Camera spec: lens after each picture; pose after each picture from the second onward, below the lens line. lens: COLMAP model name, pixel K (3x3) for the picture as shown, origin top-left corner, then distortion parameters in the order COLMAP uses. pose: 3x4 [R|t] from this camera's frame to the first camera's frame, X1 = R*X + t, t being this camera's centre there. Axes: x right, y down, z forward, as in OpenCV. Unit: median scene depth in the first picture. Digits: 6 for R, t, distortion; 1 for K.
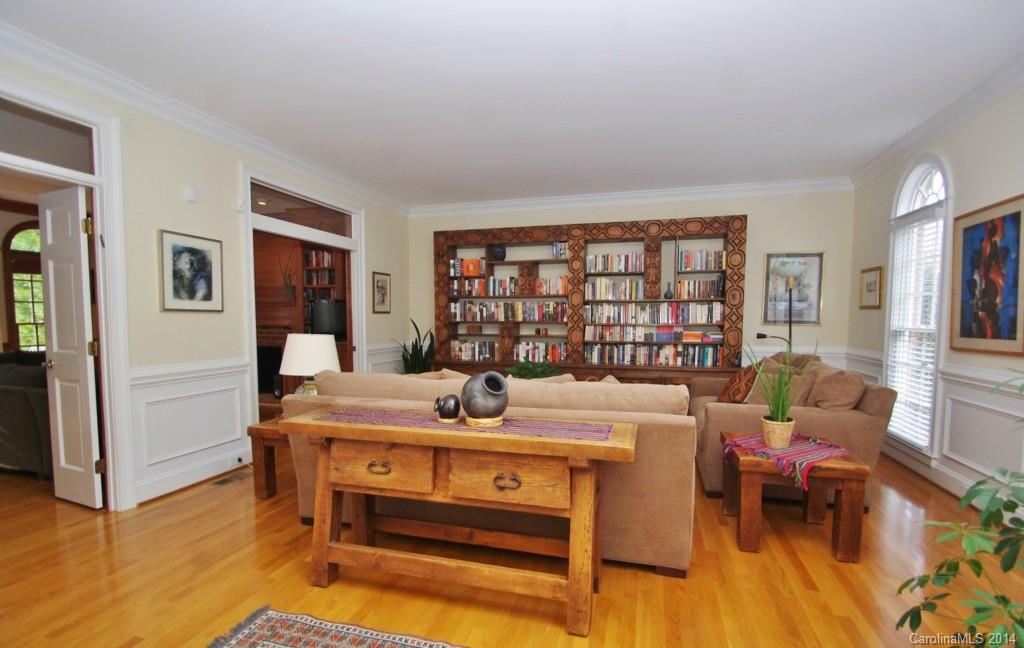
lens RADIAL K [[480.6, 0, 512.1], [0, 480.6, 347.3], [0, 0, 1]] dist [-0.000600, -0.000056]
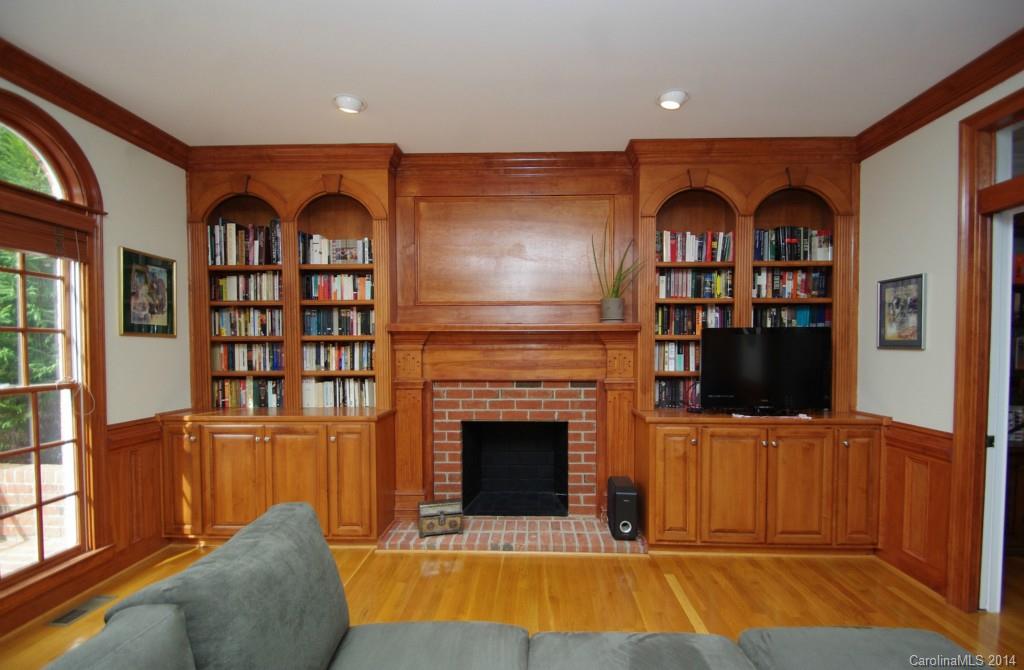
lens RADIAL K [[474.7, 0, 517.0], [0, 474.7, 361.6], [0, 0, 1]] dist [0.014026, -0.000312]
pose [[0.967412, -0.010373, 0.252994, -0.782840], [0.019266, 0.999279, -0.032700, -0.058236], [-0.252472, 0.036509, 0.966915, 0.642890]]
